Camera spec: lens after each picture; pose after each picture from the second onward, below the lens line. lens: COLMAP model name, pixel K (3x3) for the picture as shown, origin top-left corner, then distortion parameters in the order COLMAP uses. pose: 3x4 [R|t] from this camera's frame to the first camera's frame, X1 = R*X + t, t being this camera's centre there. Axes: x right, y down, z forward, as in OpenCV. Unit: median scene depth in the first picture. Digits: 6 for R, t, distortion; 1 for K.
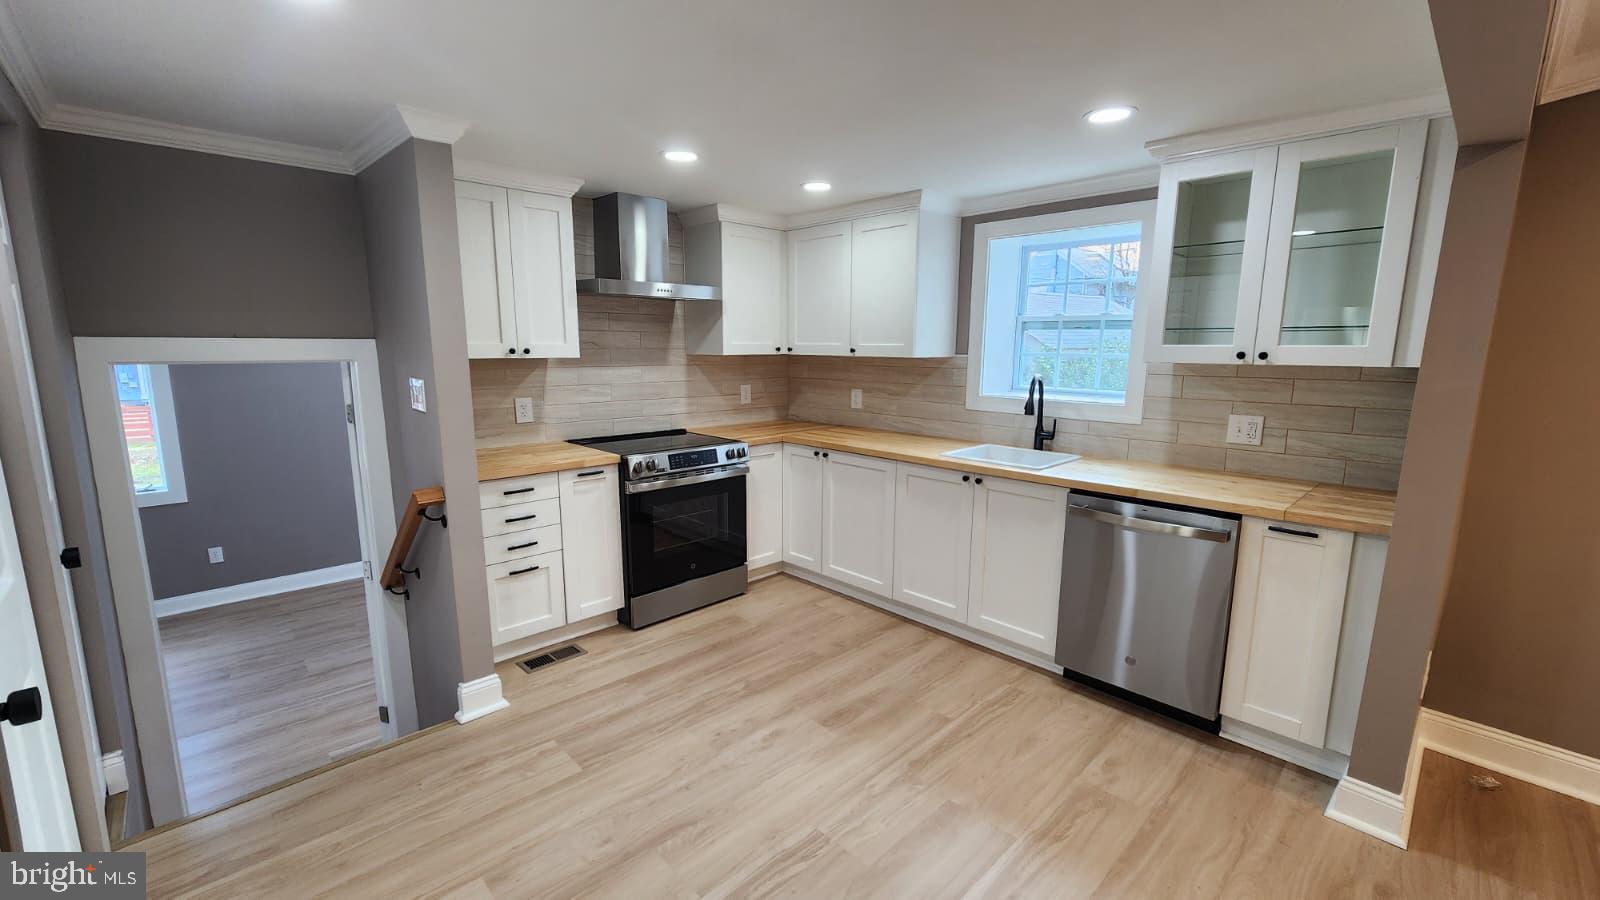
lens RADIAL K [[659.3, 0, 808.4], [0, 659.3, 456.4], [0, 0, 1]] dist [-0.000431, 0.000127]
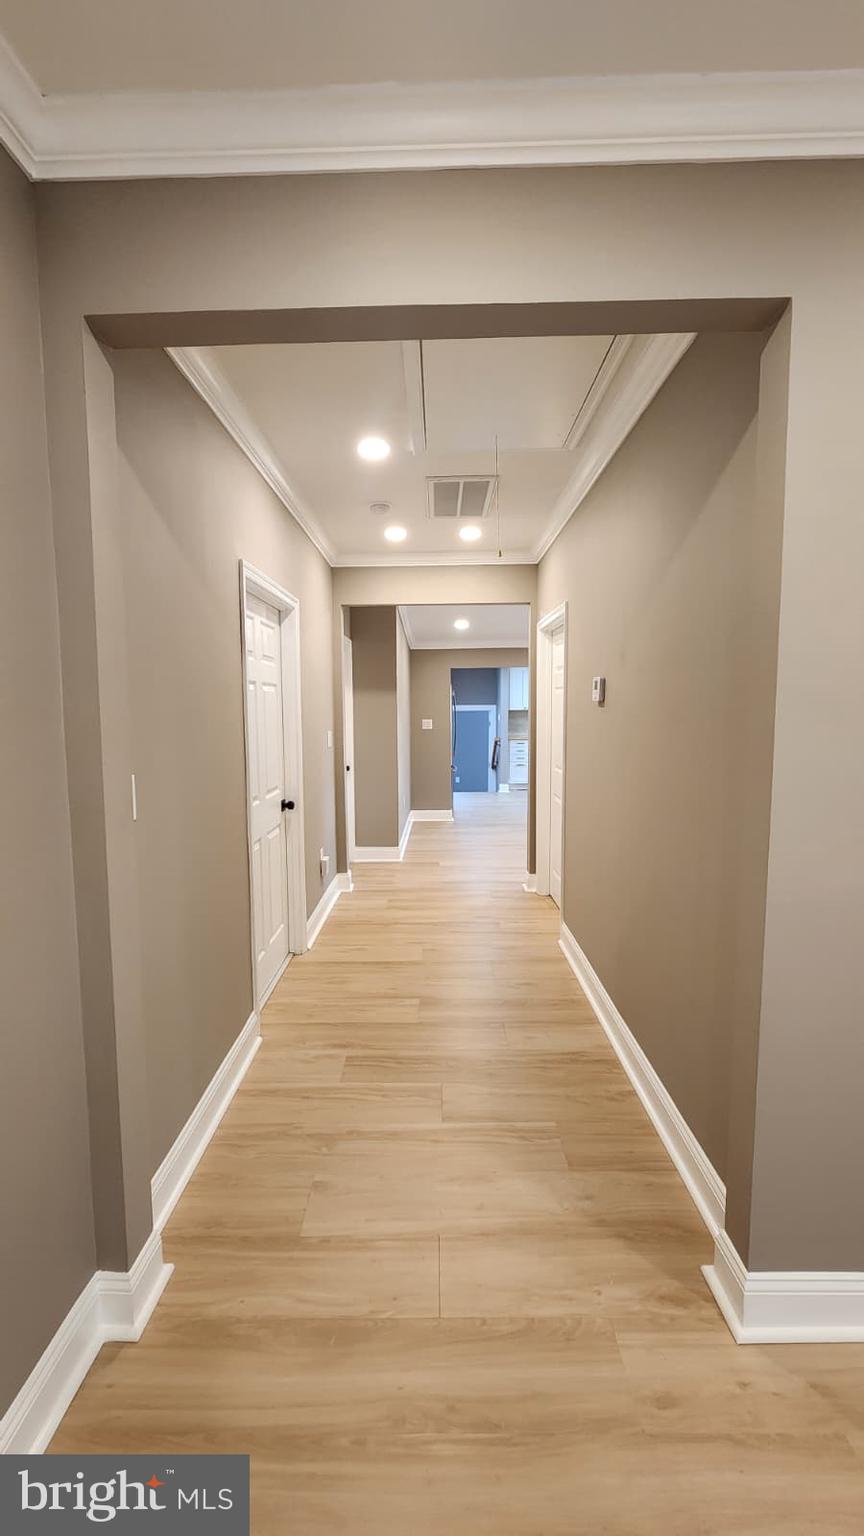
lens RADIAL K [[632.9, 0, 432.0], [0, 632.9, 768.0], [0, 0, 1]] dist [-0.000431, 0.000127]
pose [[0.709076, 0.065134, -0.702117, 1.508712], [-0.111588, 0.993543, -0.020526, 0.272772], [0.696246, 0.092903, 0.711765, -1.667044]]
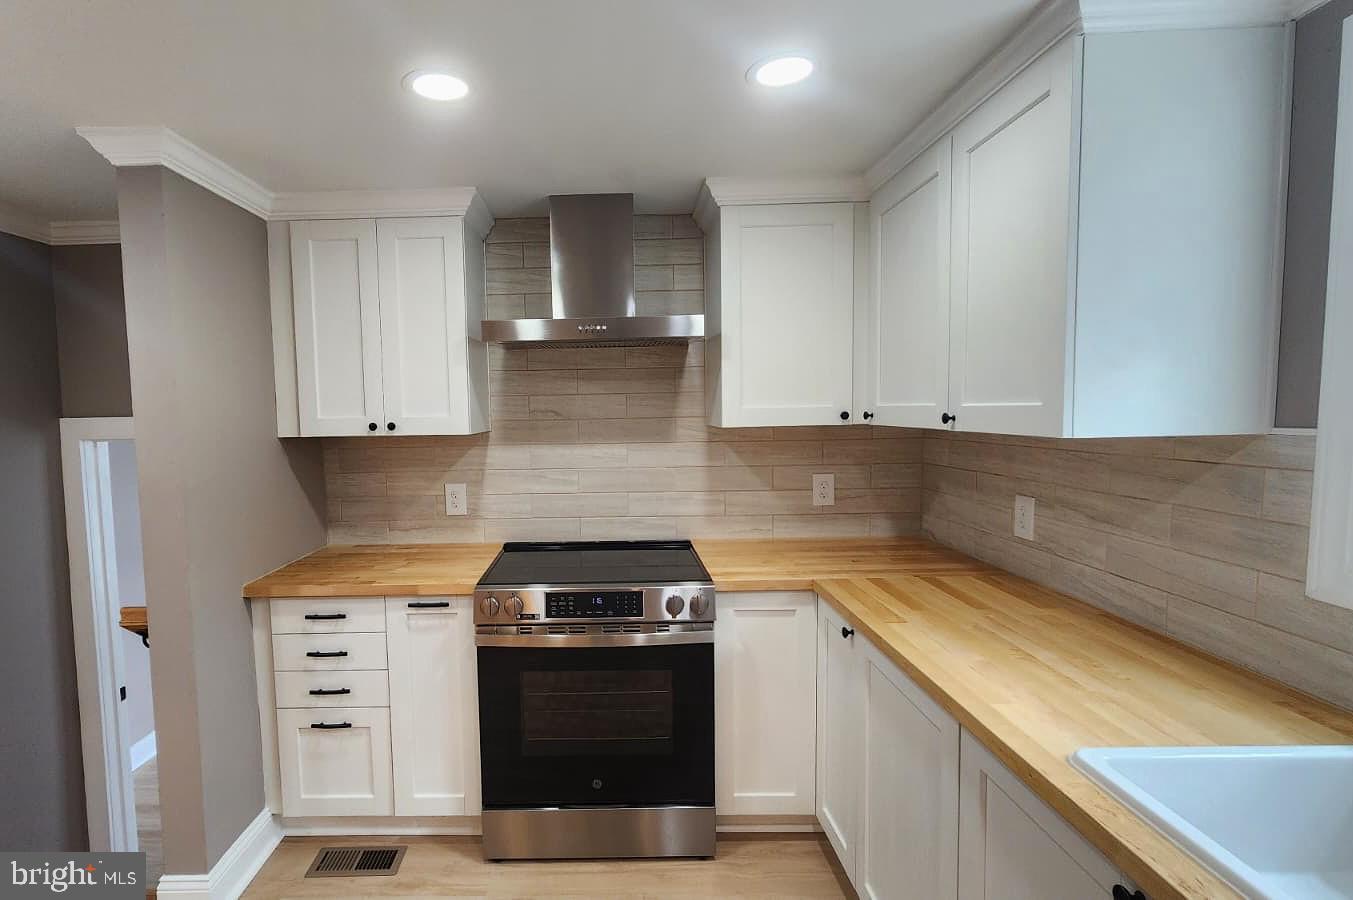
lens RADIAL K [[661.1, 0, 593.2], [0, 661.1, 455.8], [0, 0, 1]] dist [-0.002080, -0.000077]
pose [[0.697635, 0.030605, -0.715800, 0.239773], [-0.096373, 0.994016, -0.051427, -0.096143], [0.709943, 0.104861, 0.696409, 0.561513]]
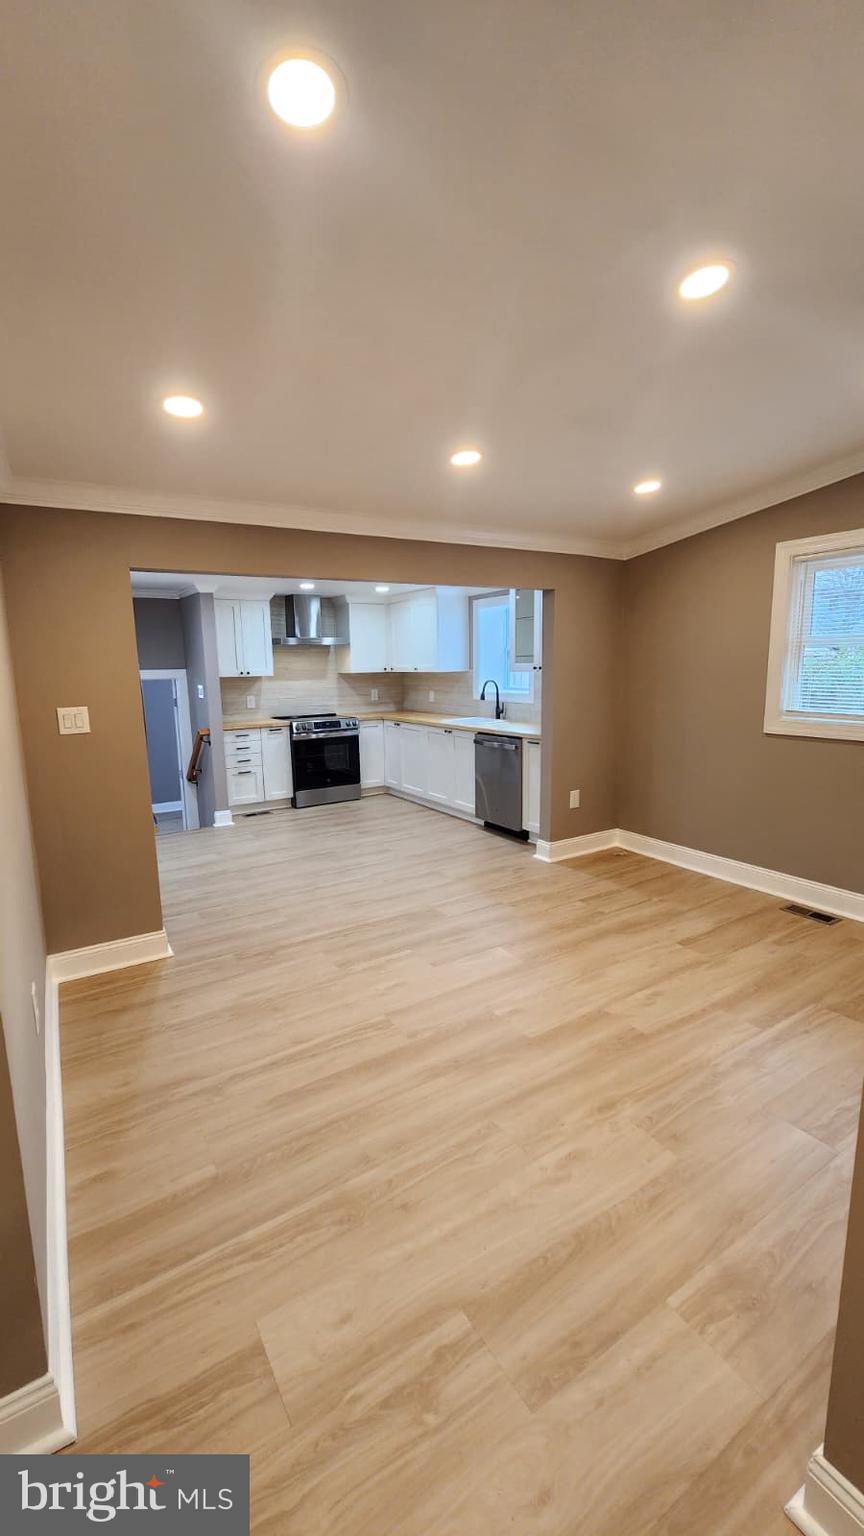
lens RADIAL K [[632.9, 0, 432.0], [0, 632.9, 768.0], [0, 0, 1]] dist [-0.000431, 0.000127]
pose [[0.977485, 0.009912, -0.210773, 0.532998], [-0.010464, 0.999944, -0.001503, 0.131286], [0.210747, 0.003674, 0.977534, -0.797810]]
